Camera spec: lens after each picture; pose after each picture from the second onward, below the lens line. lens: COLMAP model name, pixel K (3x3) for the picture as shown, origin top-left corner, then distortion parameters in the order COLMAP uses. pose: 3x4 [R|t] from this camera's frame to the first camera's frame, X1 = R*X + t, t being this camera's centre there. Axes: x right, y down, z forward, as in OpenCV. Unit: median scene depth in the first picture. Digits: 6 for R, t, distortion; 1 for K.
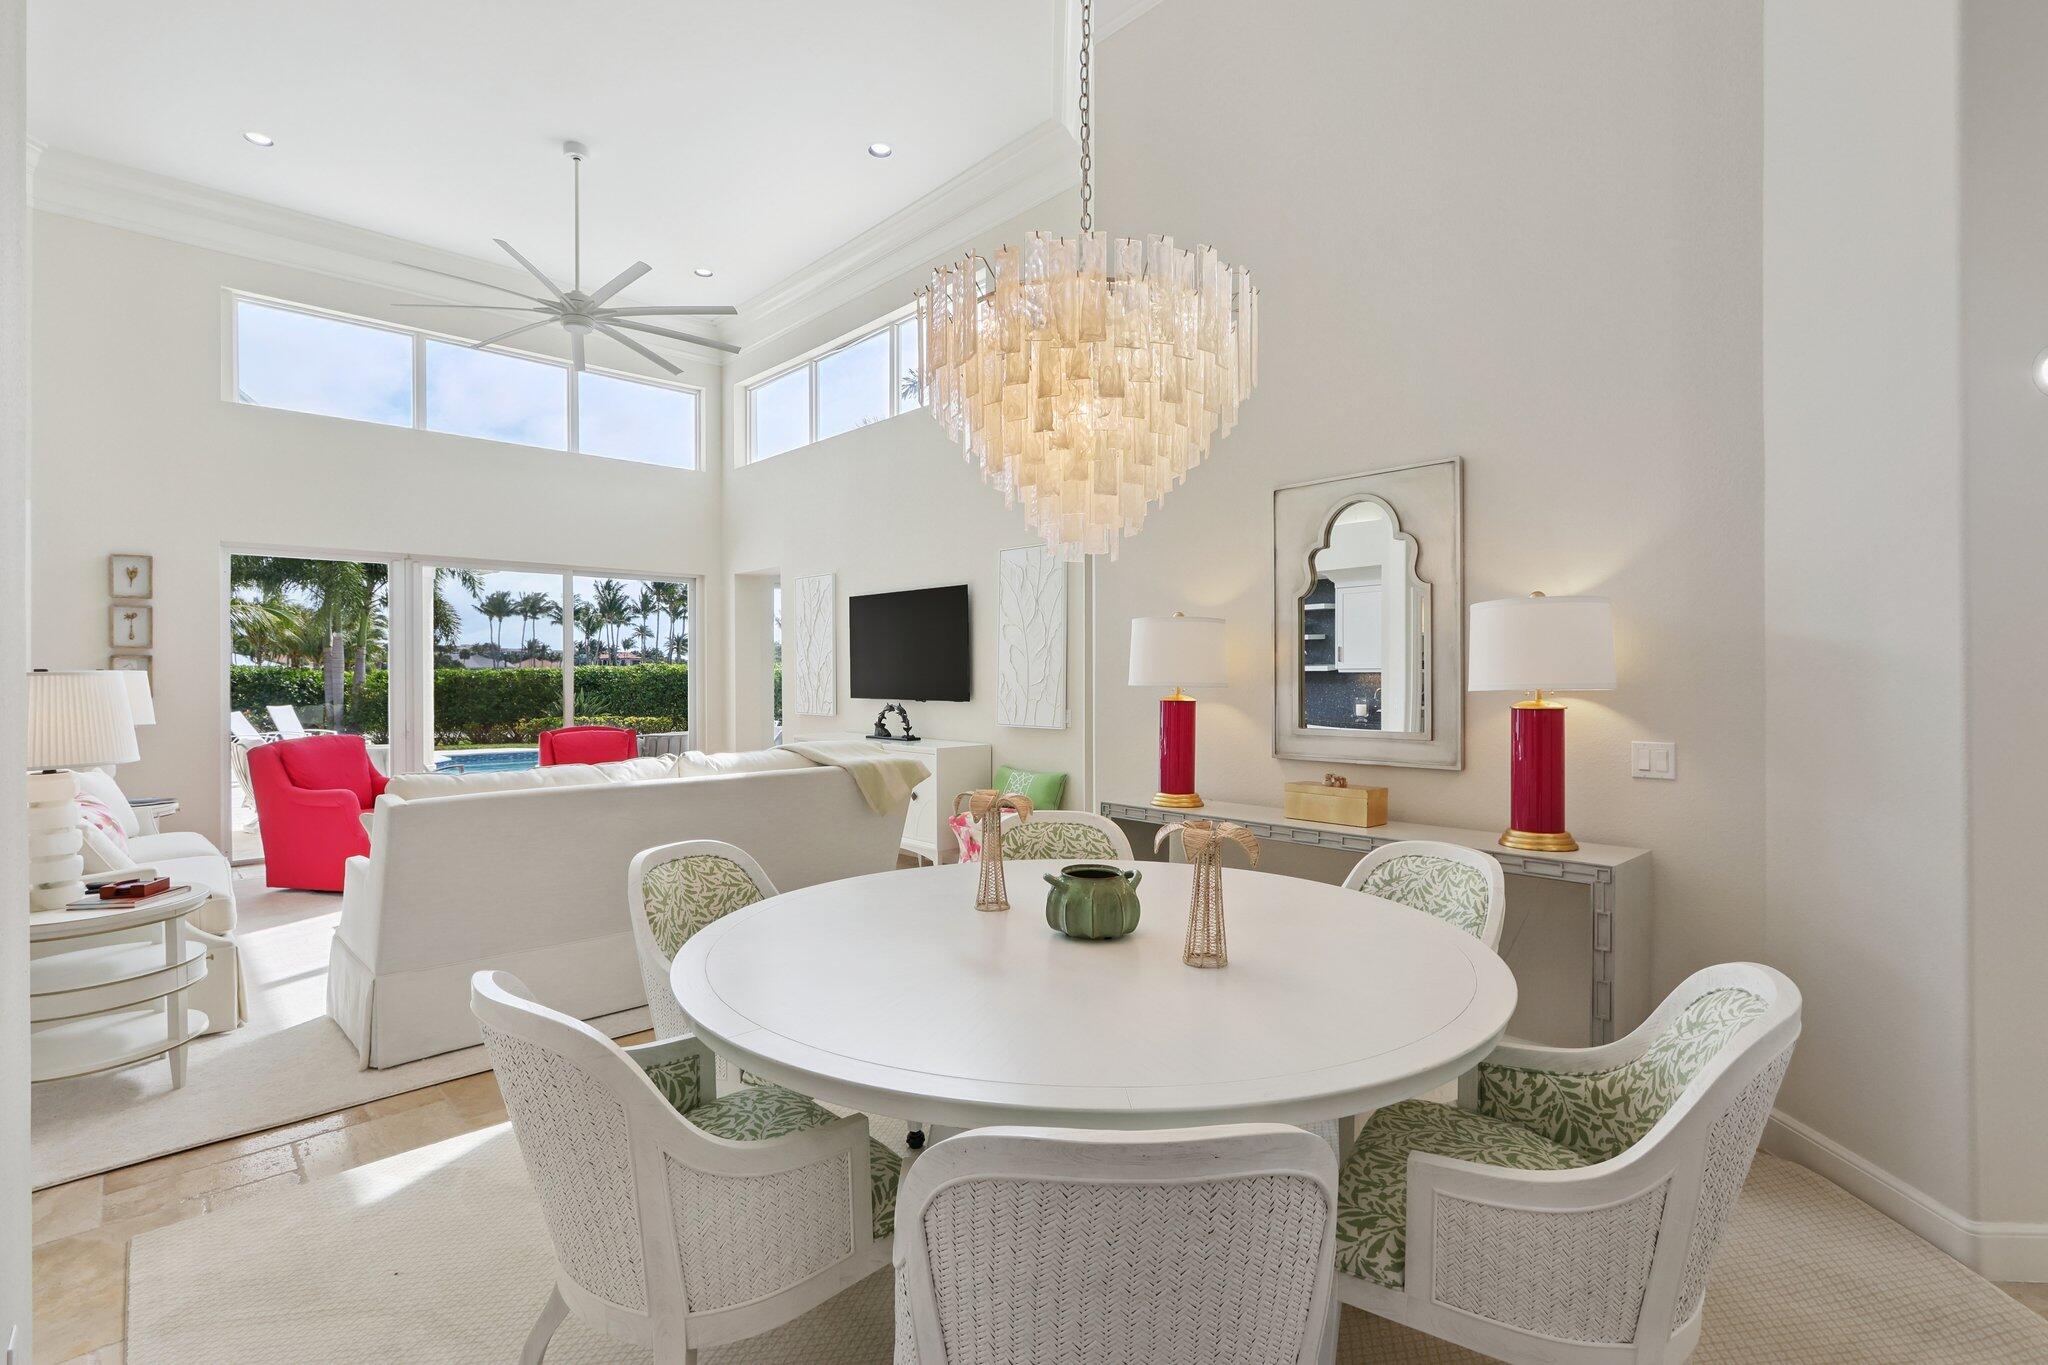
lens RADIAL K [[959.0, 0, 1024.0], [0, 959.0, 675.1], [0, 0, 1]] dist [0.000904, -0.000236]
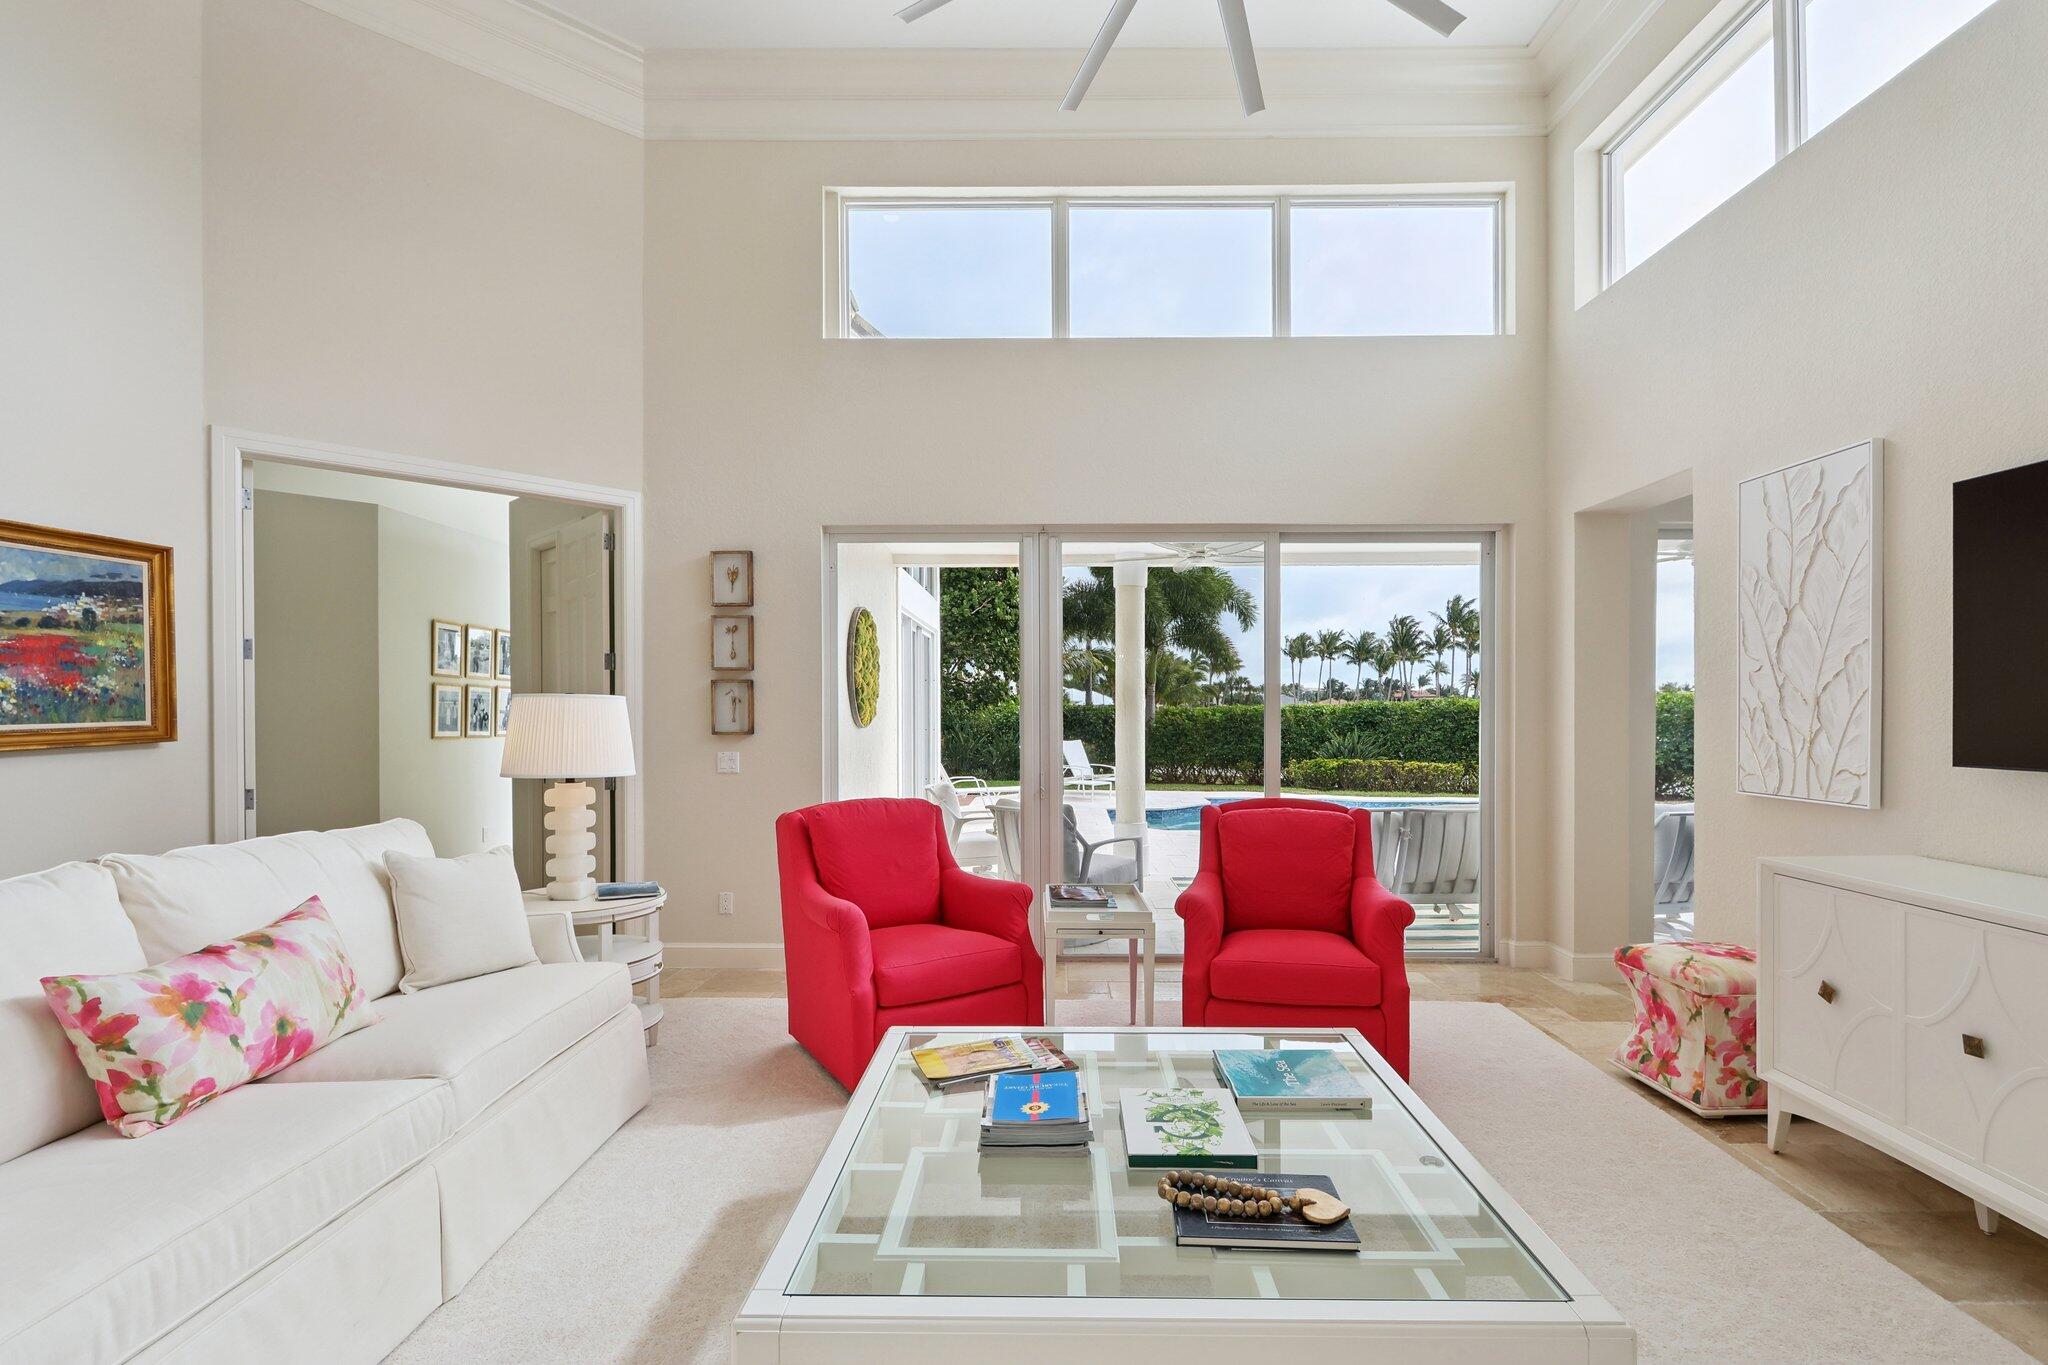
lens RADIAL K [[947.2, 0, 1020.6], [0, 947.2, 721.4], [0, 0, 1]] dist [-0.001183, -0.000328]
pose [[0.700994, 0.007652, -0.713126, -0.063694], [-0.001503, 0.999956, 0.009252, 0.001682], [0.713165, -0.005414, 0.700975, 0.185407]]
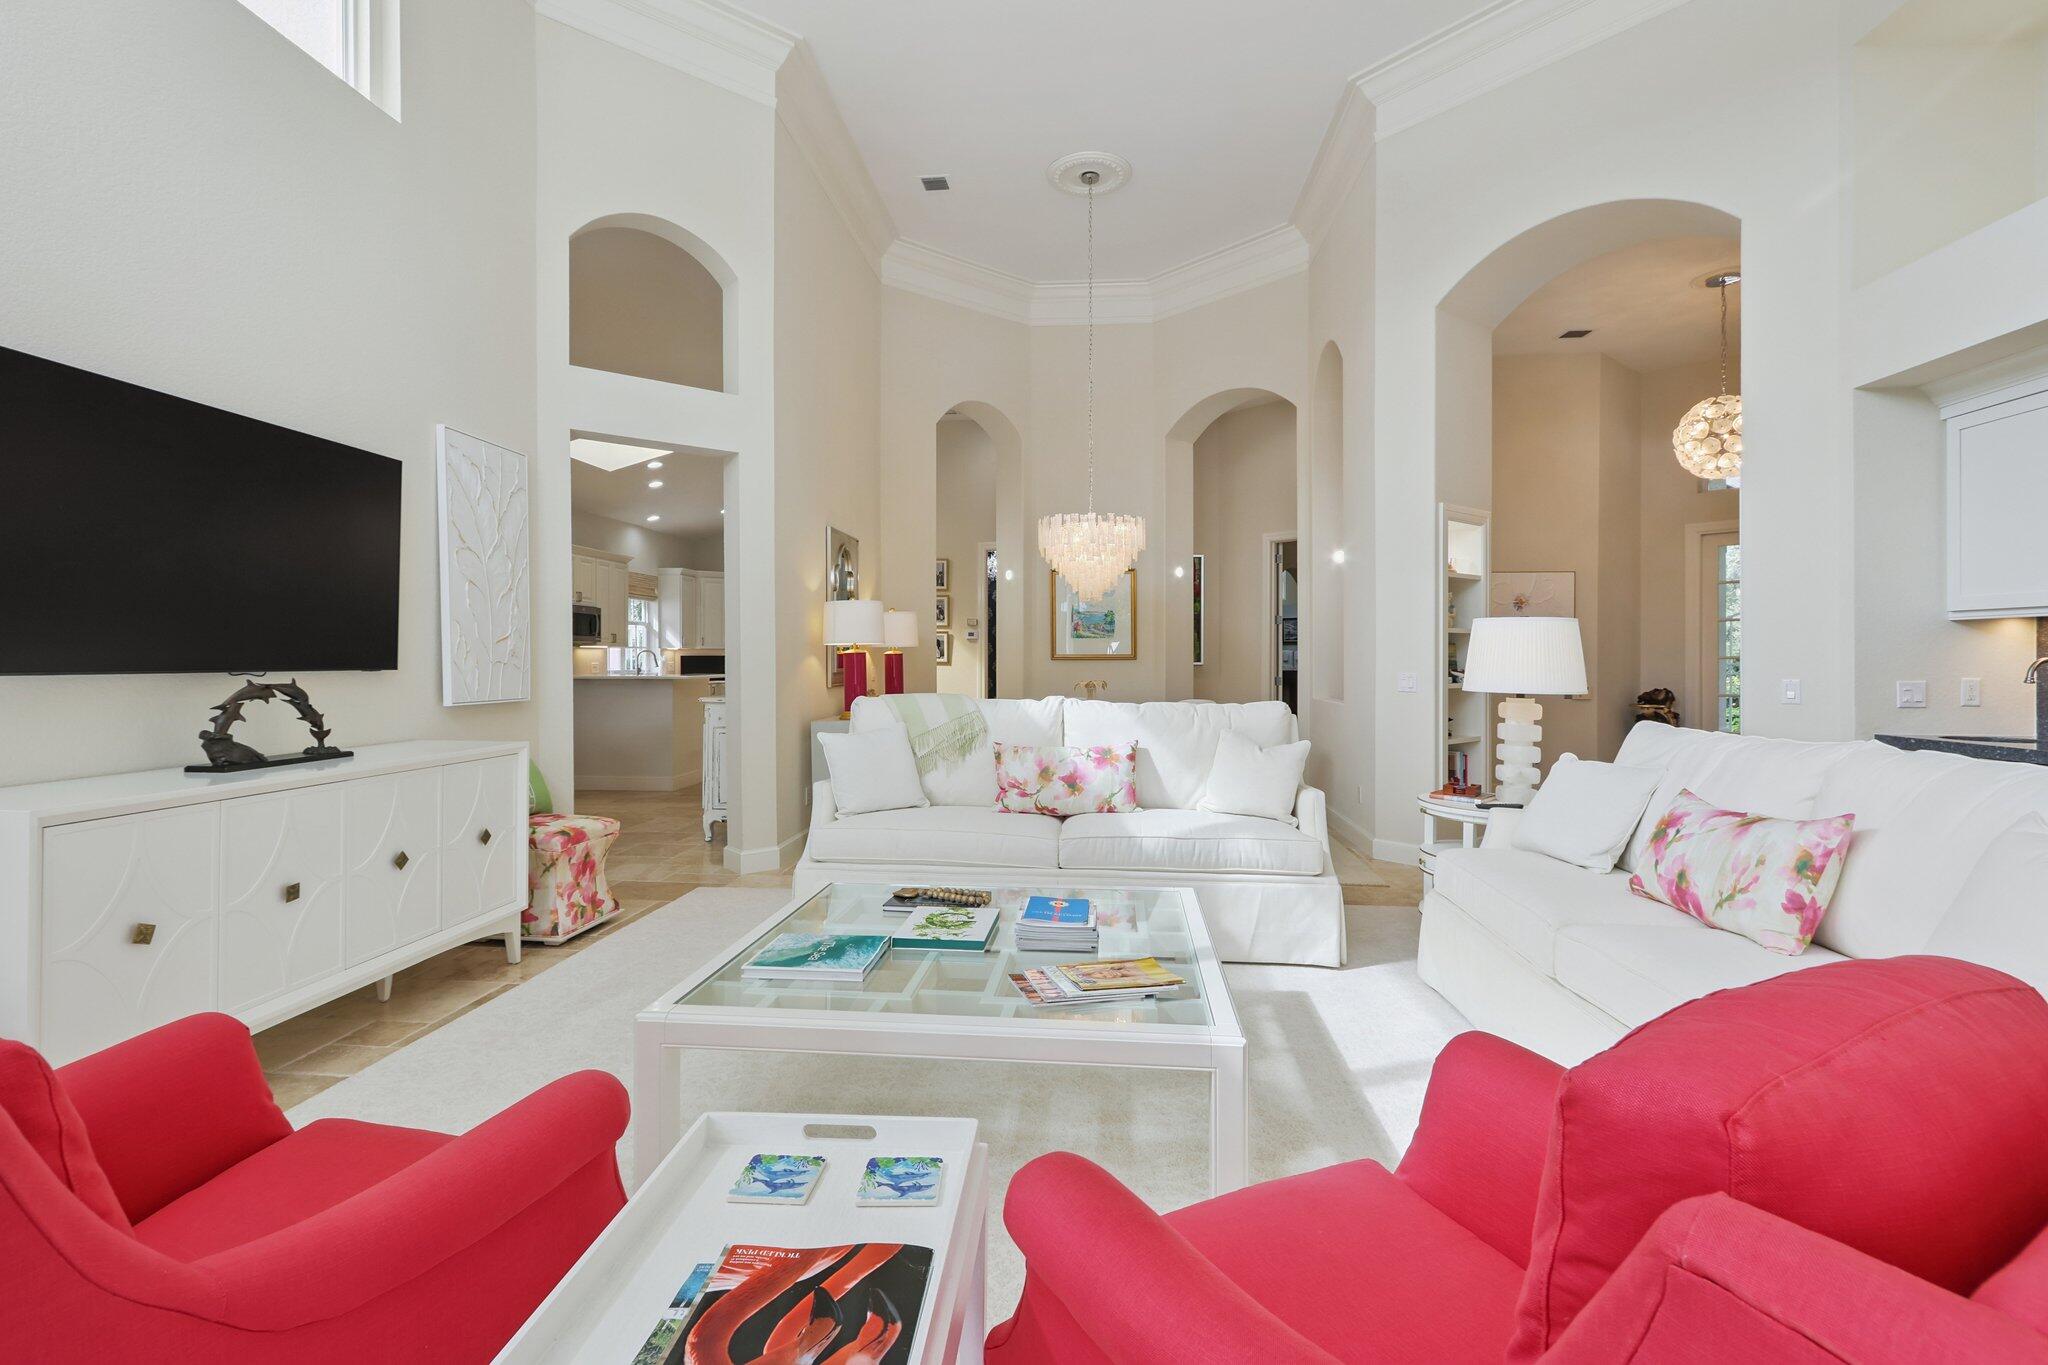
lens RADIAL K [[959.0, 0, 1024.0], [0, 959.0, 675.1], [0, 0, 1]] dist [0.000904, -0.000236]
pose [[-0.644650, -0.009241, 0.764422, -0.231339], [0.003234, 0.999885, 0.014816, 0.007248], [-0.764471, 0.012023, -0.644546, 0.344670]]
